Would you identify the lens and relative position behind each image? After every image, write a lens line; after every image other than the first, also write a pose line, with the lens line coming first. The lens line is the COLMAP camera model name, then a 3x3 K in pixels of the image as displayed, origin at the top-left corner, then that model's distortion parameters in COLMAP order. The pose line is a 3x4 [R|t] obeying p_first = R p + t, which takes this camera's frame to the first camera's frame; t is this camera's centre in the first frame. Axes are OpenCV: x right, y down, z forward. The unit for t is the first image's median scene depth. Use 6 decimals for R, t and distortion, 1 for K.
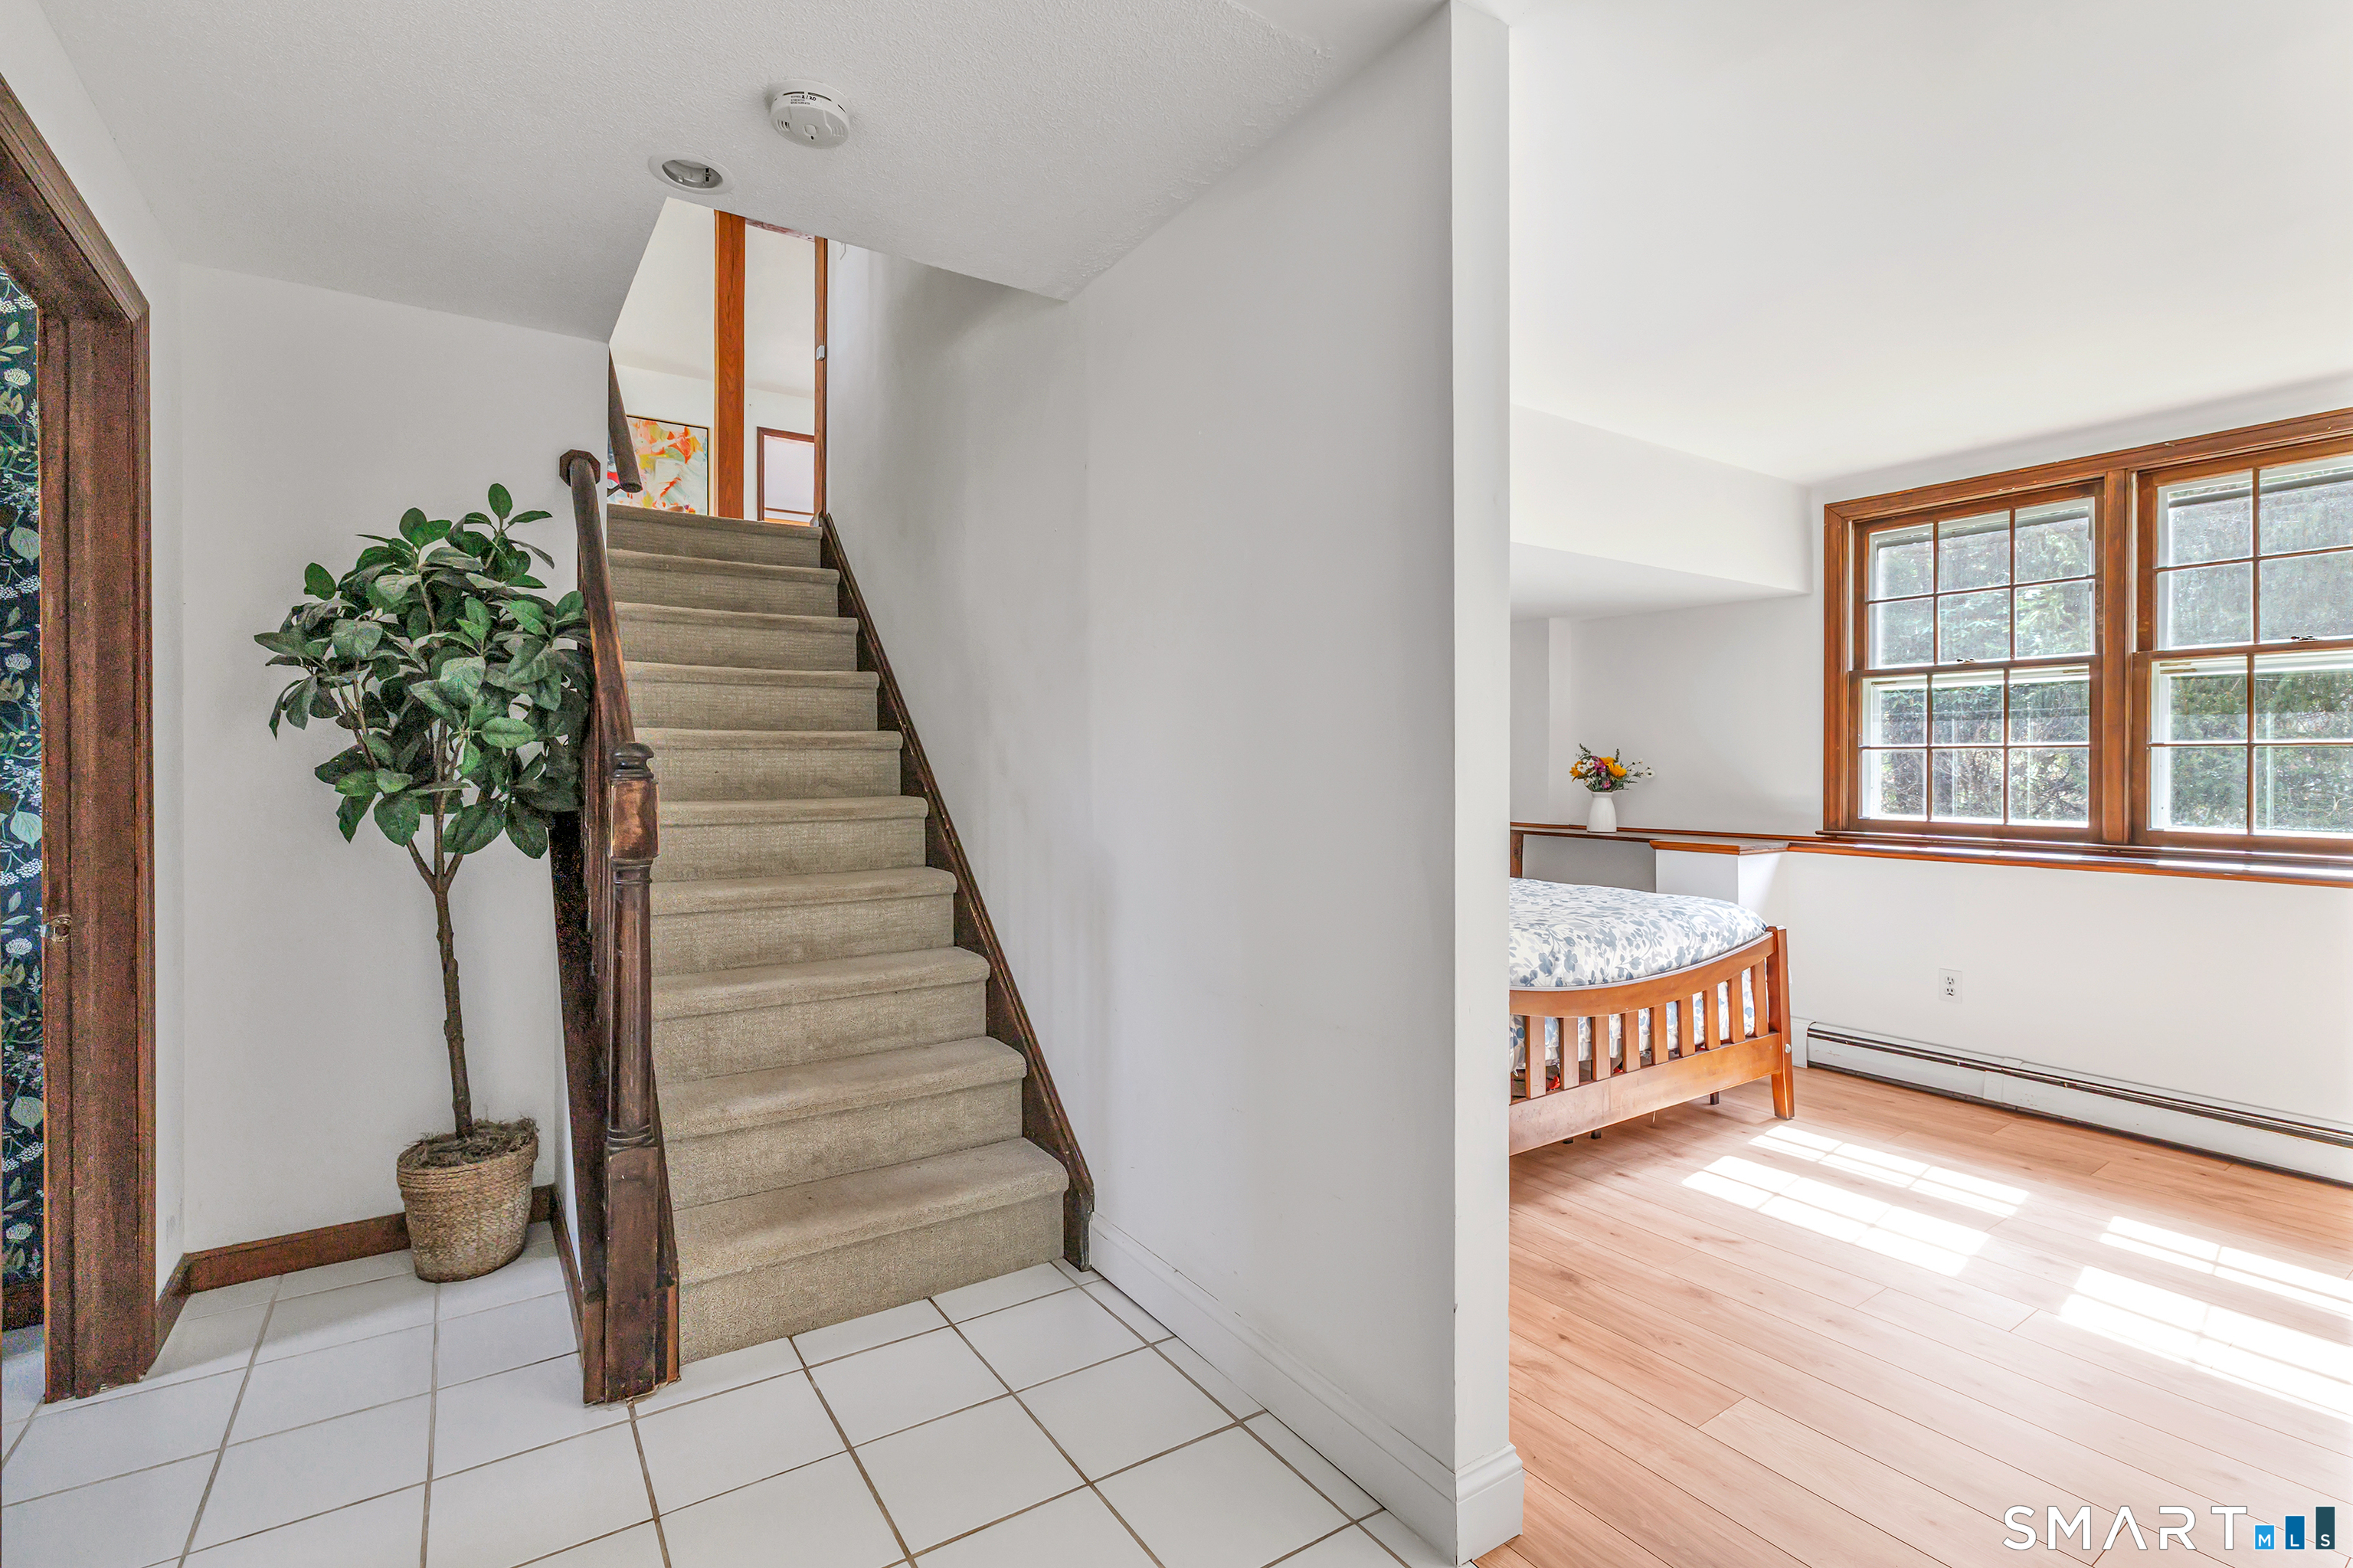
lens RADIAL K [[1035.0, 0, 1147.7], [0, 1035.0, 764.8], [0, 0, 1]] dist [0.003404, 0.000870]
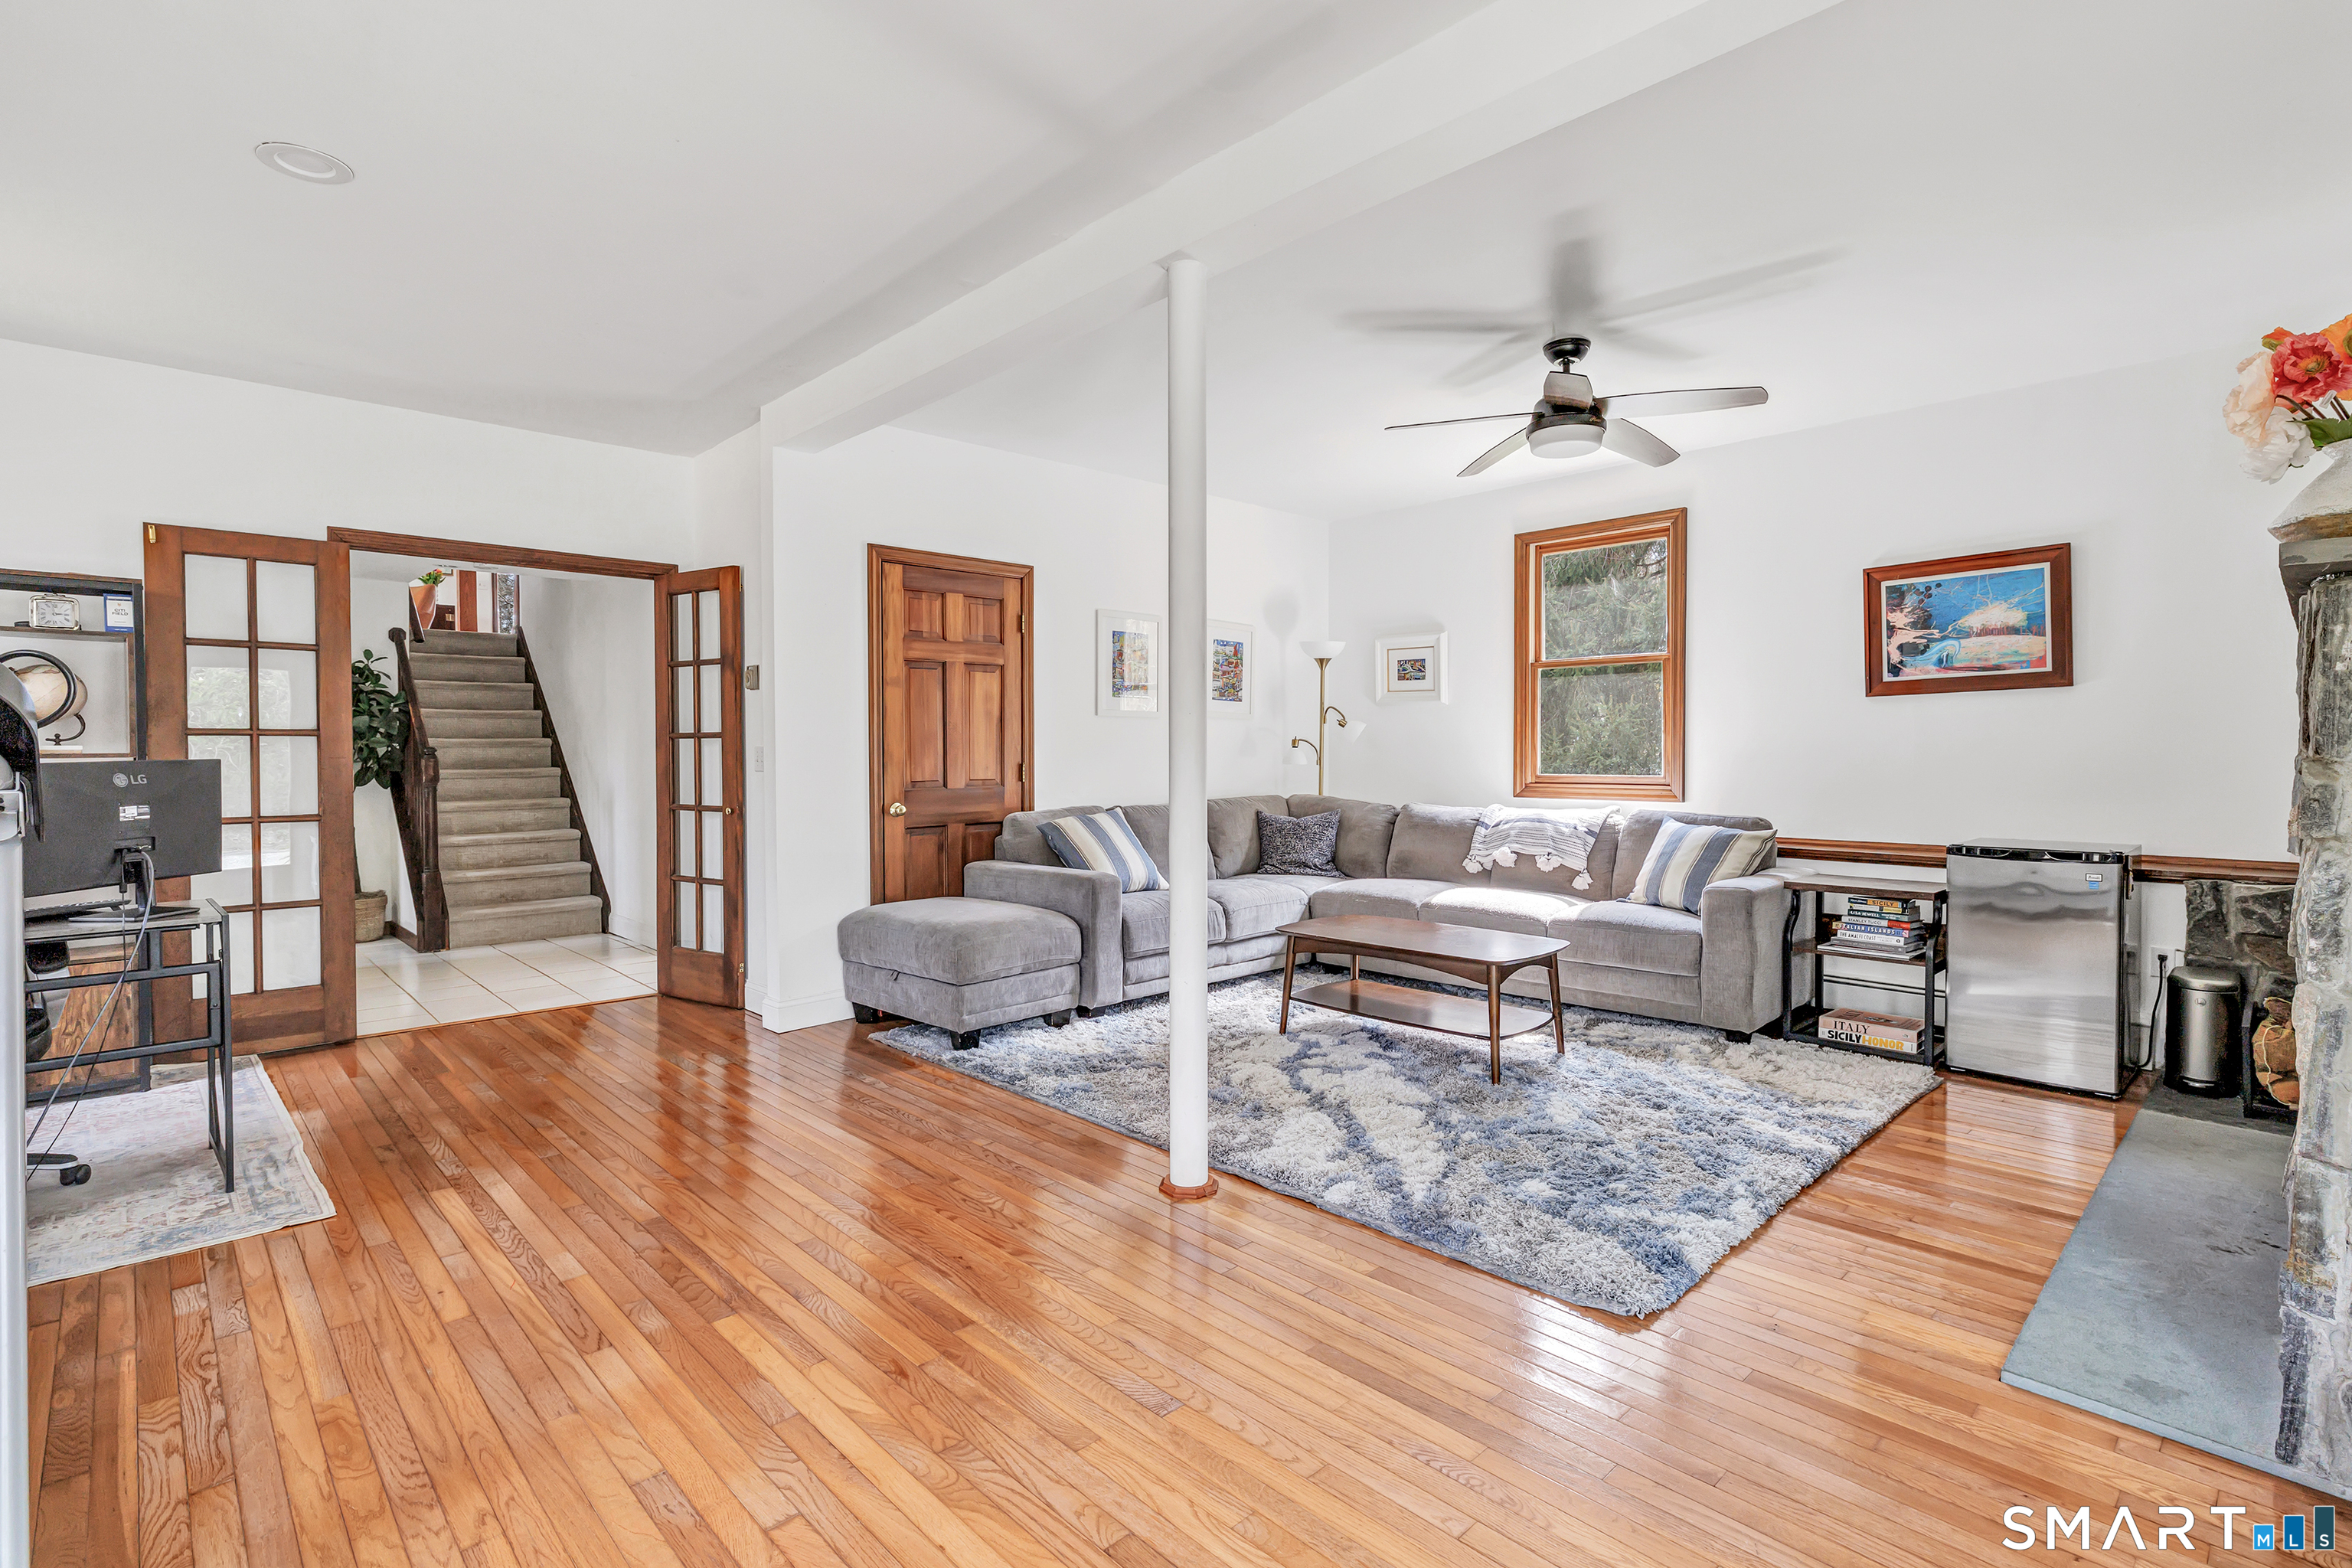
lens RADIAL K [[1092.7, 0, 1182.2], [0, 1092.7, 750.0], [0, 0, 1]] dist [0.001234, 0.000092]
pose [[0.981920, -0.011426, 0.188953, 0.857786], [0.011689, 0.999932, -0.000278, 0.012220], [-0.188937, 0.002482, 0.981986, -2.066914]]
